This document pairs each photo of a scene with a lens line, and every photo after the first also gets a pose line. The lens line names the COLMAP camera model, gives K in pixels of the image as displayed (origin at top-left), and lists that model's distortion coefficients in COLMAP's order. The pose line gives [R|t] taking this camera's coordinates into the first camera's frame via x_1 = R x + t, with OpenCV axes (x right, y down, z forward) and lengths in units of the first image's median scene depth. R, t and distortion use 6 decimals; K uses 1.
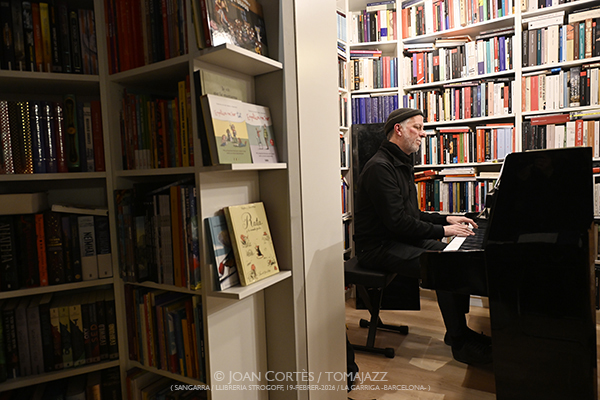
lens RADIAL K [[406.0, 0, 300.0], [0, 406.0, 200.0], [0, 0, 1]] dist [0.004856, -0.000108]
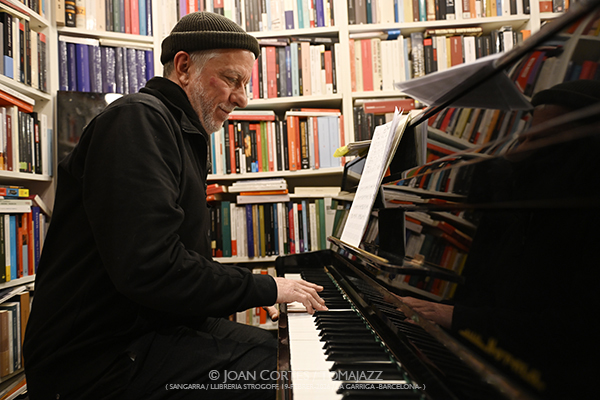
lens RADIAL K [[417.1, 0, 300.0], [0, 417.1, 200.0], [0, 0, 1]] dist [-0.001630, -0.000846]
pose [[0.855781, 0.013872, 0.517153, 0.130356], [0.048608, 0.993062, -0.107073, 0.016952], [-0.515050, 0.116769, 0.849169, 0.471830]]
